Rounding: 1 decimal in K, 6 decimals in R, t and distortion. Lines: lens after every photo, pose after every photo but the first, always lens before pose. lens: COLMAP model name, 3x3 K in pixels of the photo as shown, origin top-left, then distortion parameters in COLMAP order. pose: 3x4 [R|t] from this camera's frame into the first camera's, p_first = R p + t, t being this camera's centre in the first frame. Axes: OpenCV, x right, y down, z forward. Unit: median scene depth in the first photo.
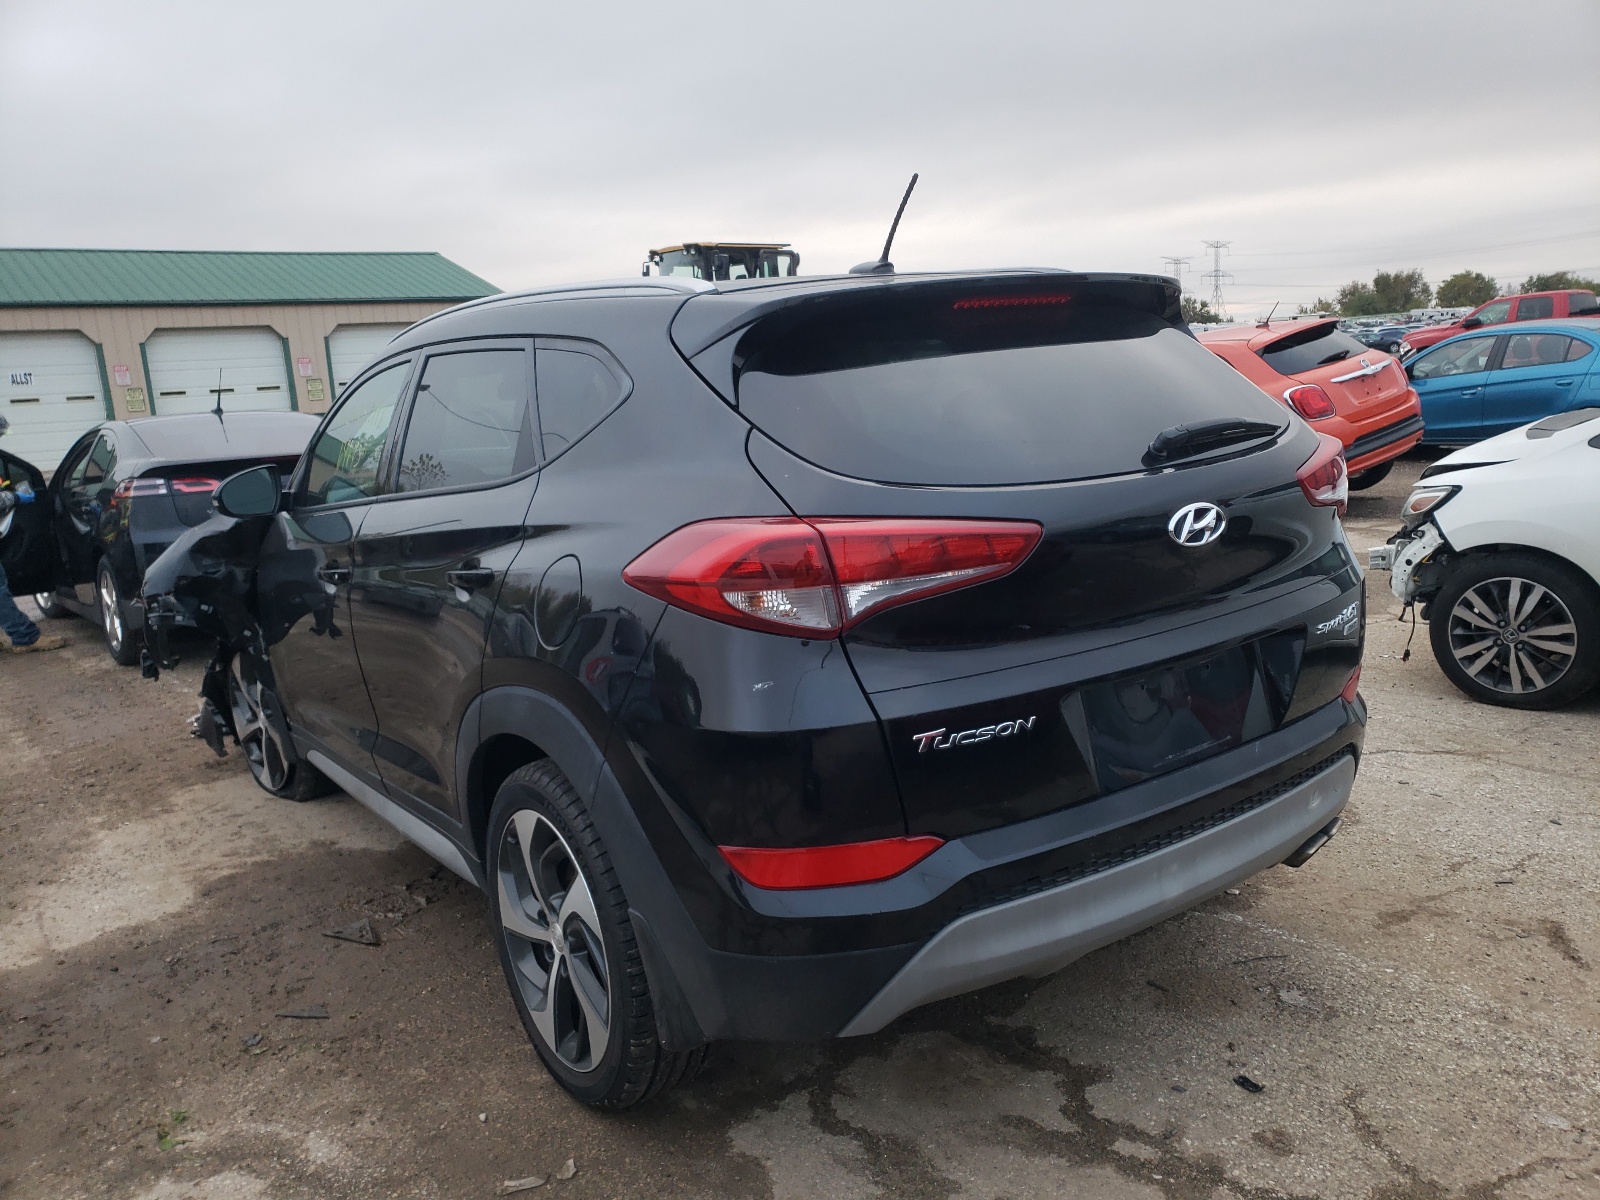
lens RADIAL K [[1225.7, 0, 800.0], [0, 1225.7, 600.0], [0, 0, 1]] dist [0.008105, 0.006984]
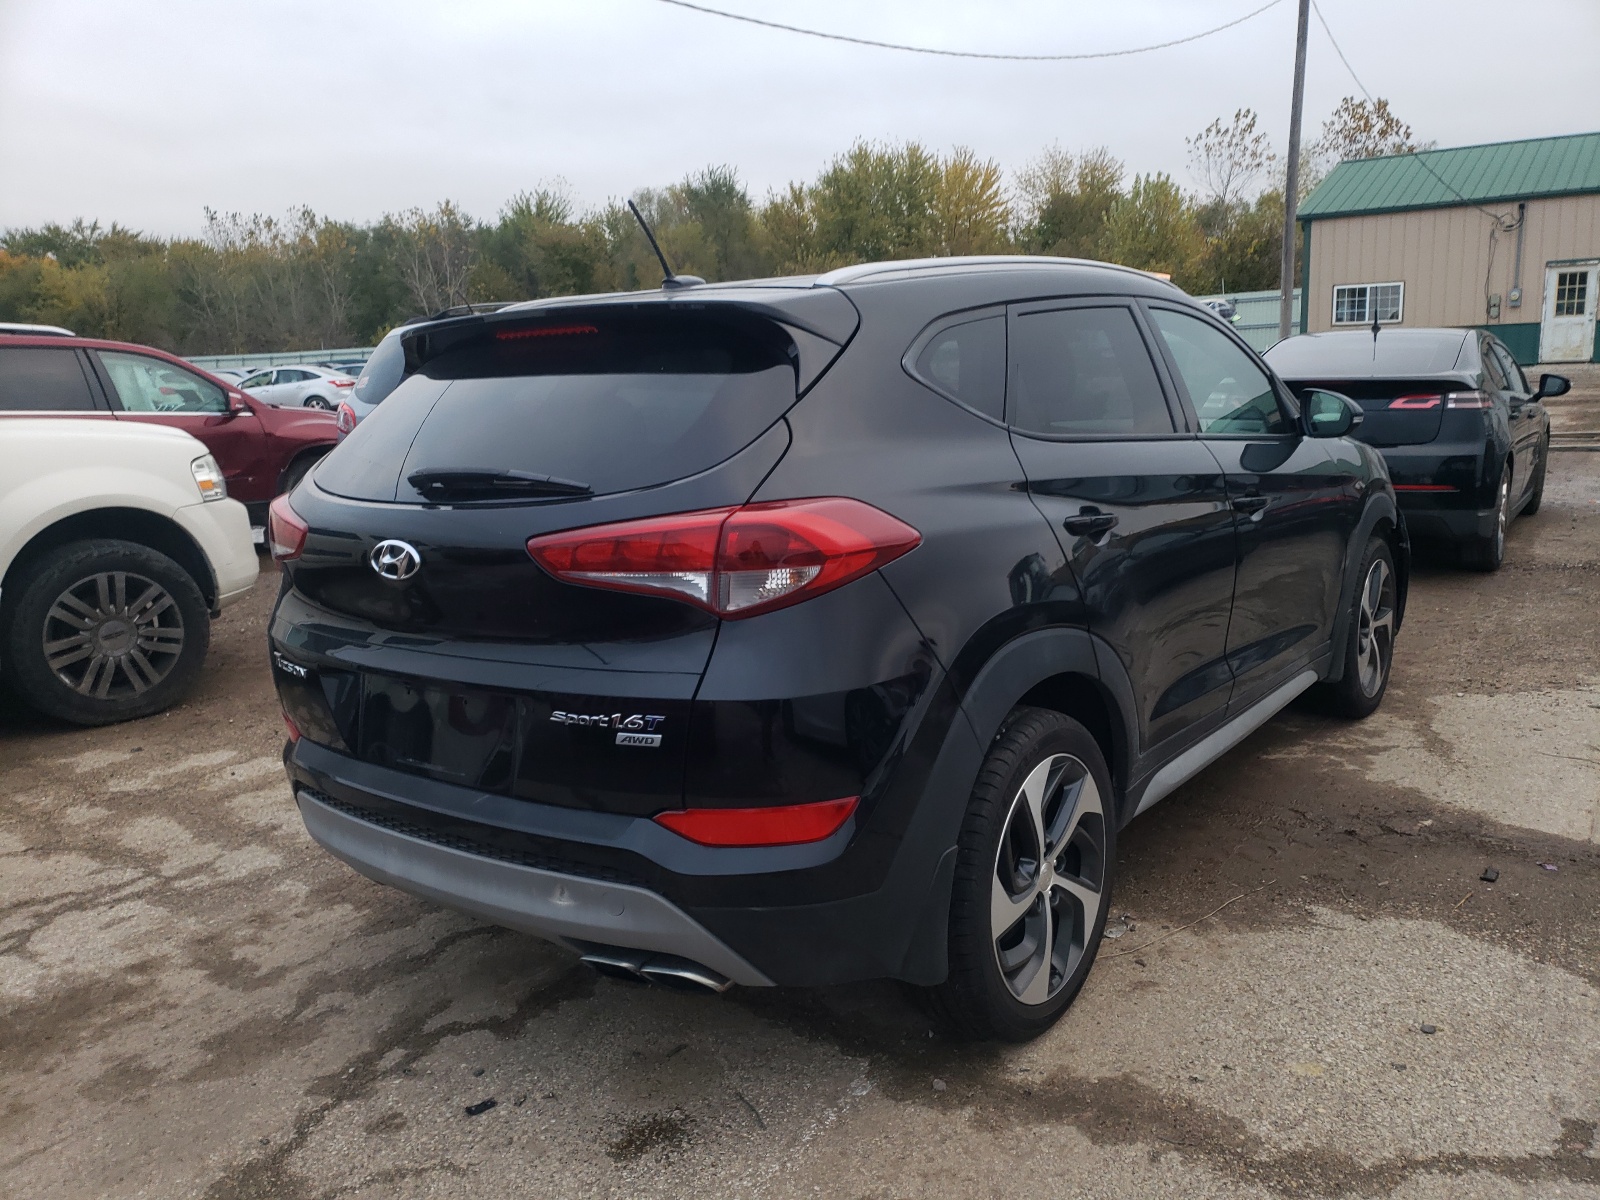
lens RADIAL K [[1192.6, 0, 816.8], [0, 1192.6, 602.7], [0, 0, 1]] dist [0.007560, 0.002630]
pose [[0.323477, 0.237816, -0.915863, 1.326847], [-0.145855, 0.968866, 0.200064, -0.271154], [0.934927, 0.068867, 0.348093, 0.918222]]
